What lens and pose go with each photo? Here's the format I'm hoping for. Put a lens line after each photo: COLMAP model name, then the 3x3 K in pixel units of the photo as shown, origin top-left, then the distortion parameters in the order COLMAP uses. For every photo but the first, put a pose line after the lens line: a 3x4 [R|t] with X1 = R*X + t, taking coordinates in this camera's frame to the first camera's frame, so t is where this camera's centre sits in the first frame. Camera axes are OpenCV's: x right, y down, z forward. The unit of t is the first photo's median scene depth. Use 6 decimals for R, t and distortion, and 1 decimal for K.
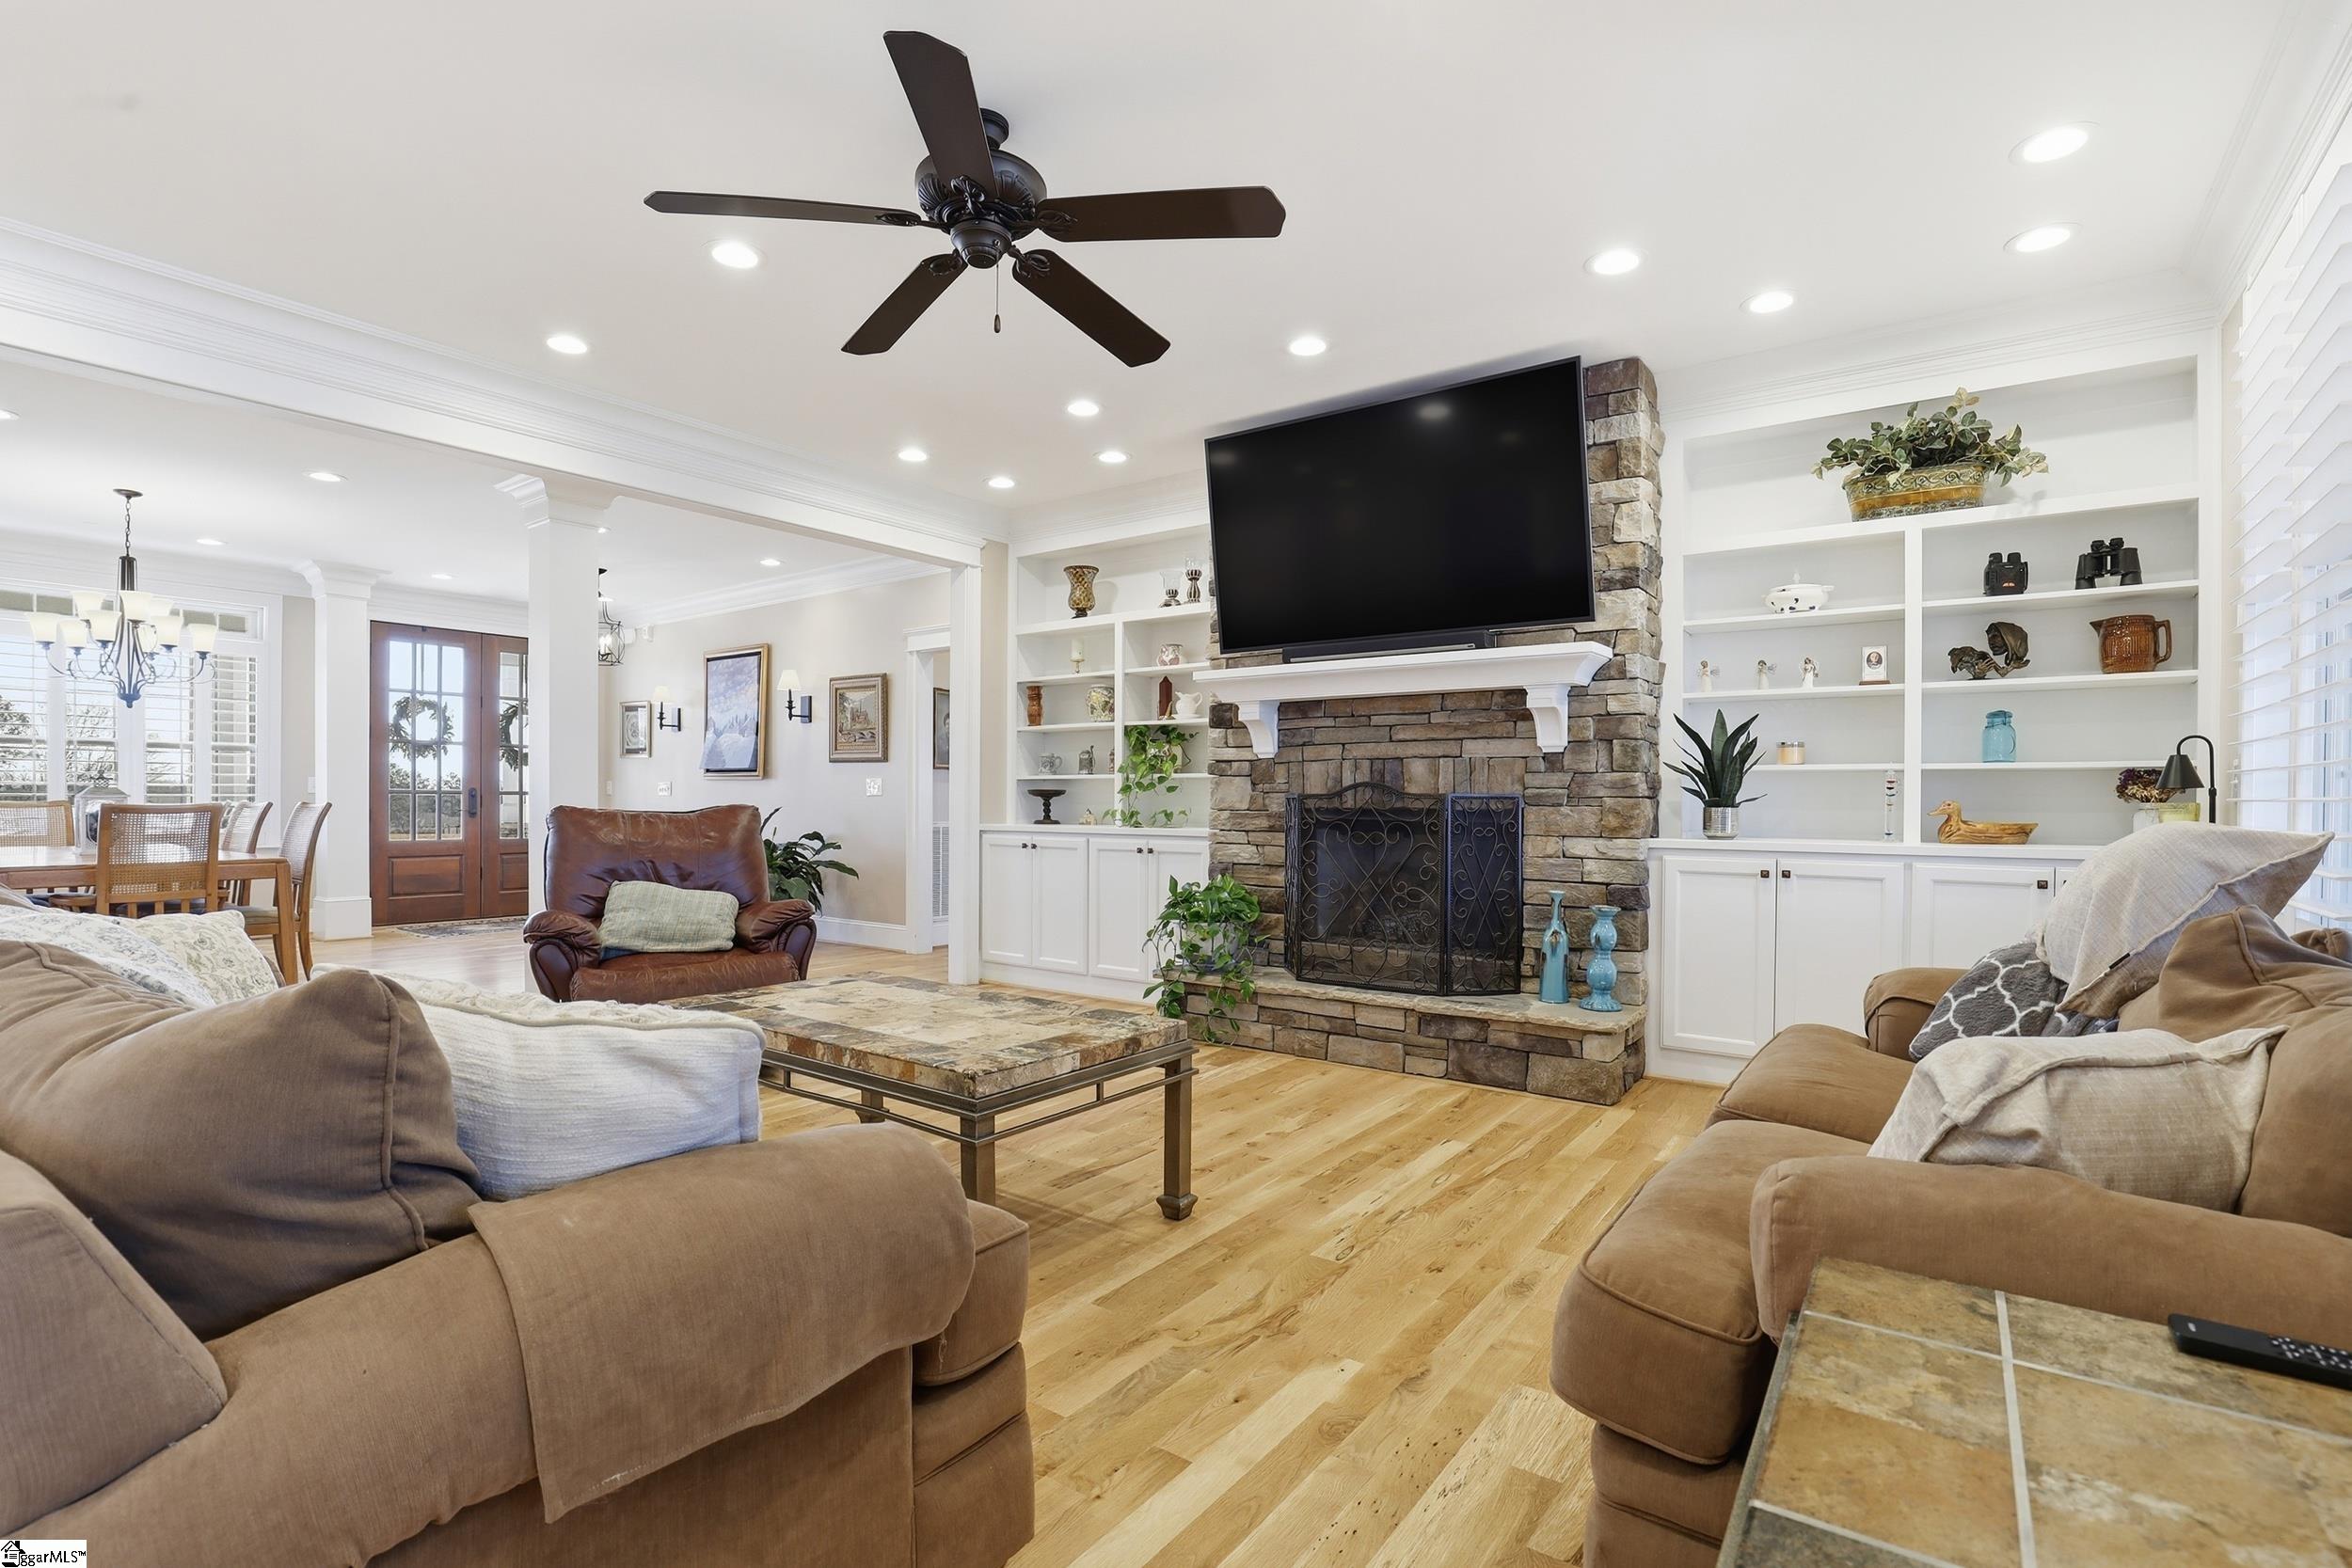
lens RADIAL K [[1080.7, 0, 1180.6], [0, 1080.7, 791.6], [0, 0, 1]] dist [-0.027309, 0.002158]
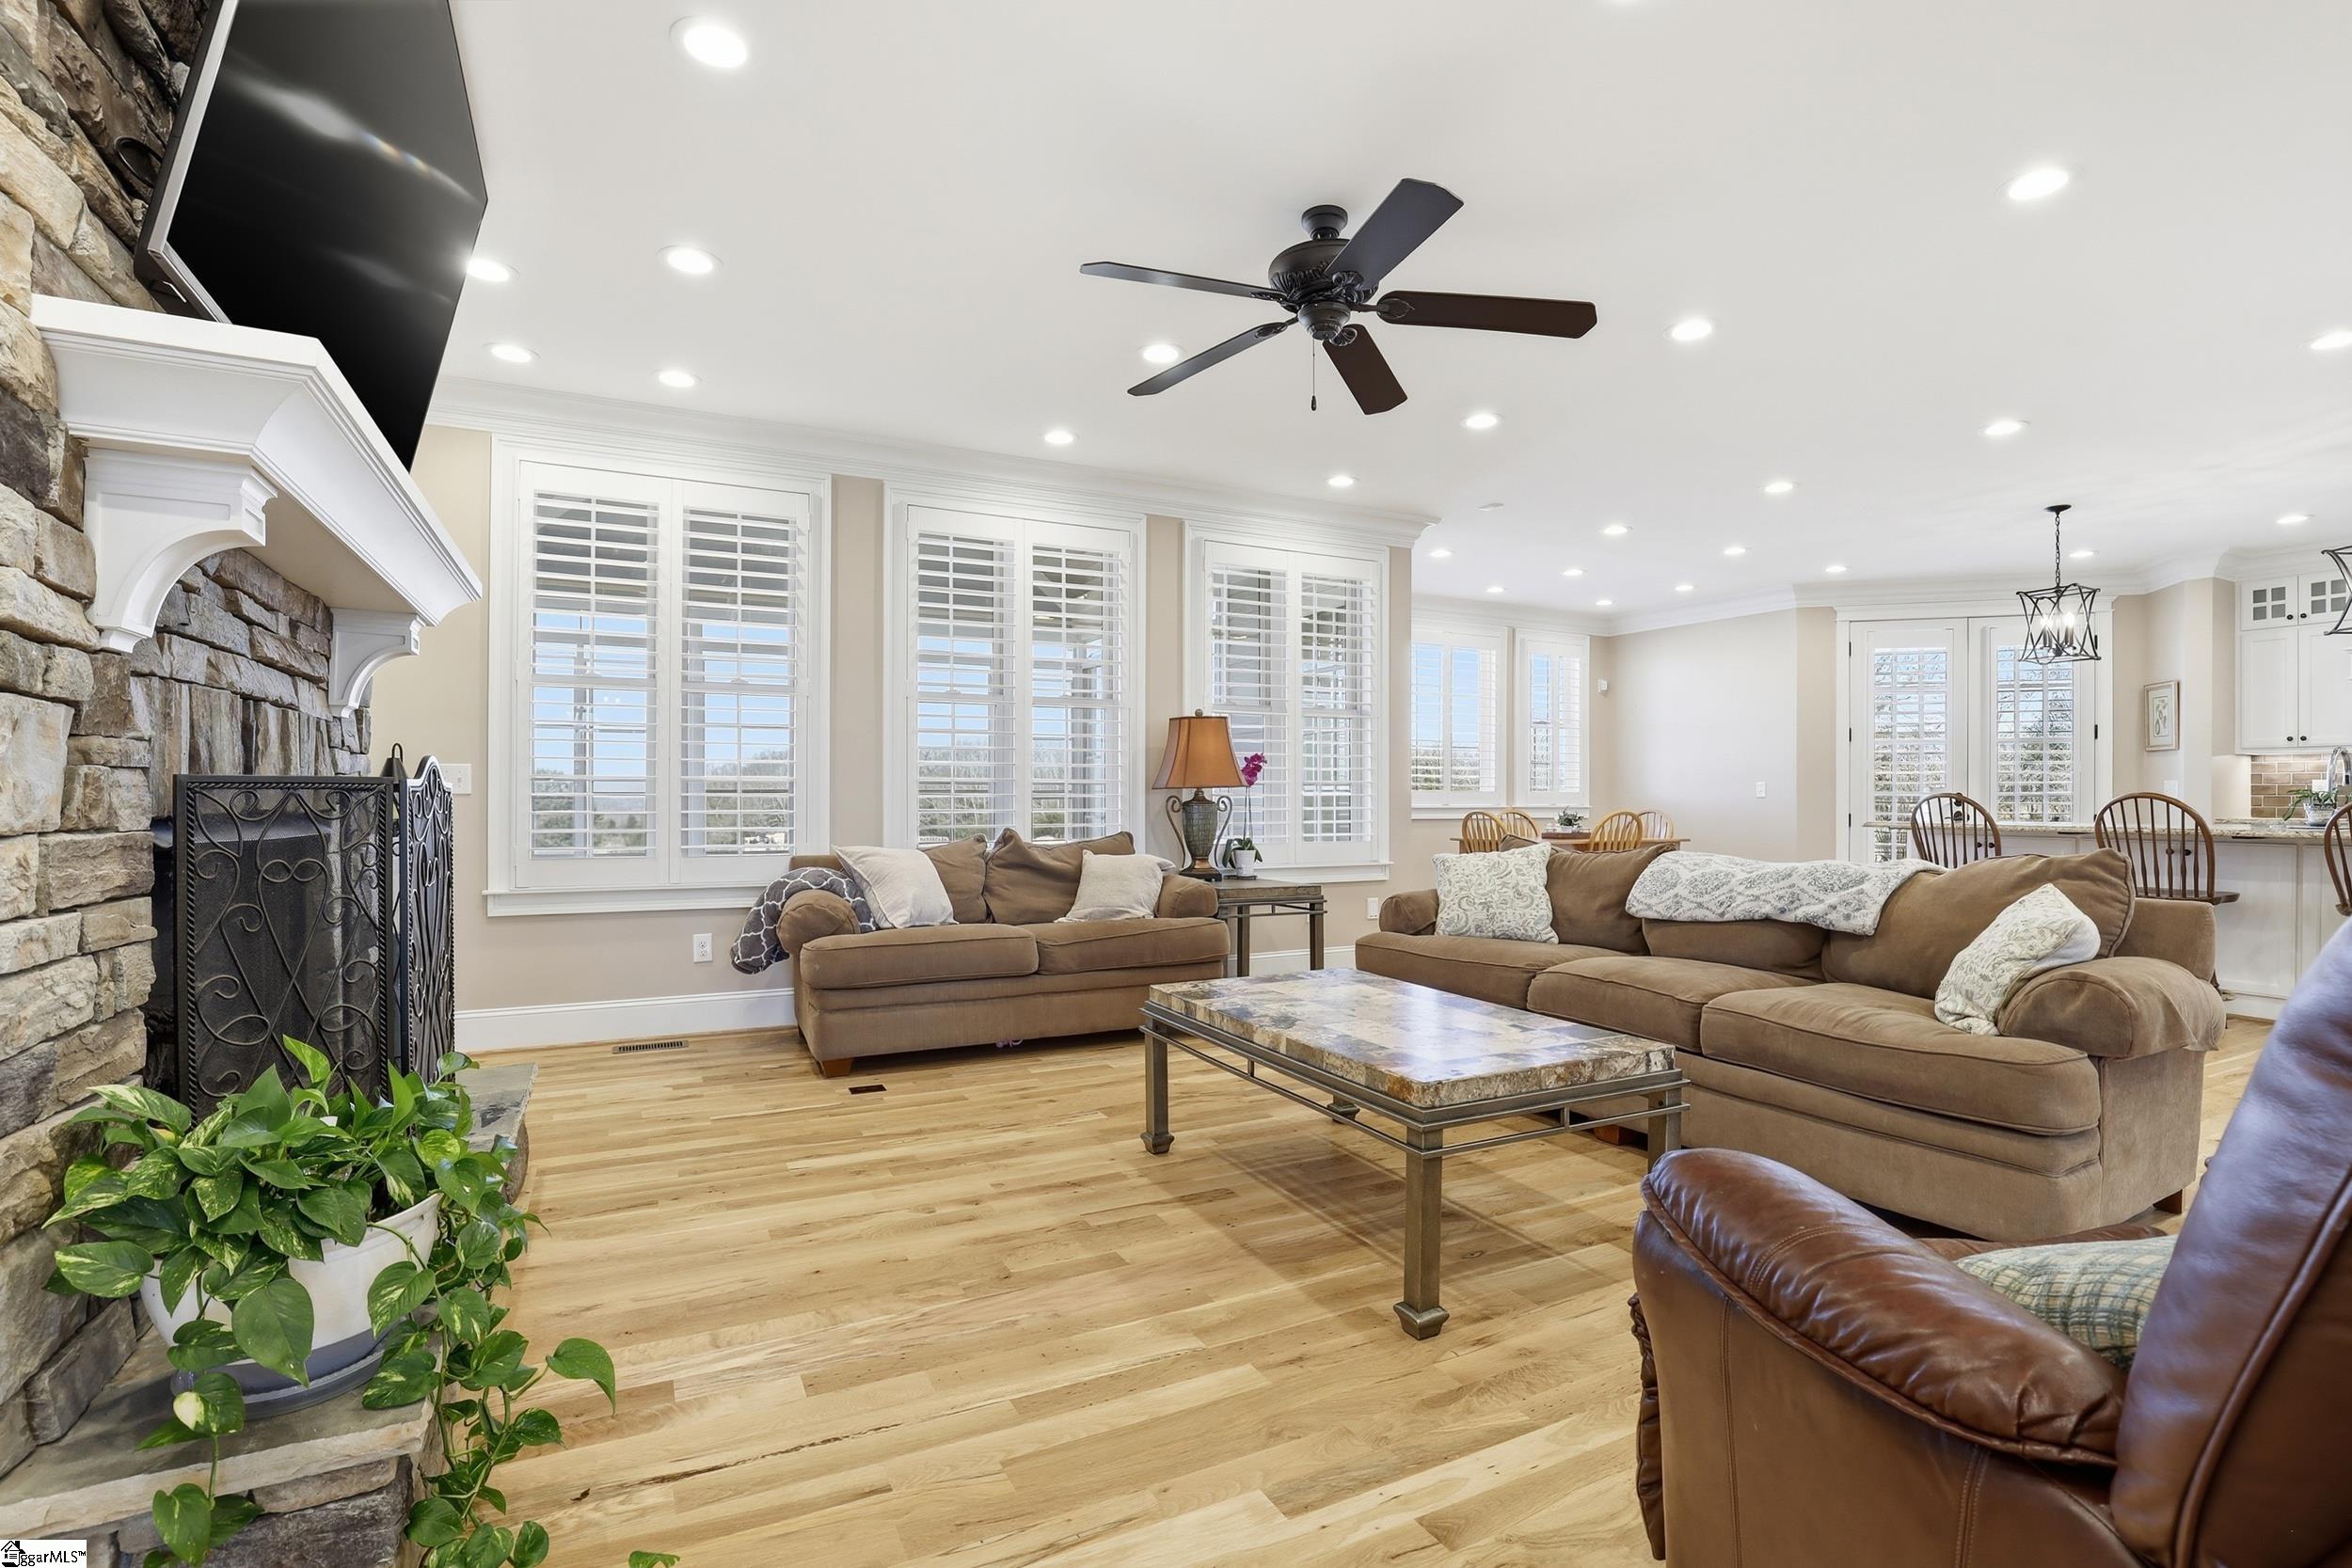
lens RADIAL K [[1080.7, 0, 1178.0], [0, 1080.7, 803.4], [0, 0, 1]] dist [-0.027309, 0.002158]
pose [[-0.887299, -0.000752, 0.461195, -0.471479], [-0.002095, 0.999995, -0.002401, 0.018758], [-0.461190, -0.003097, -0.887296, 1.707069]]
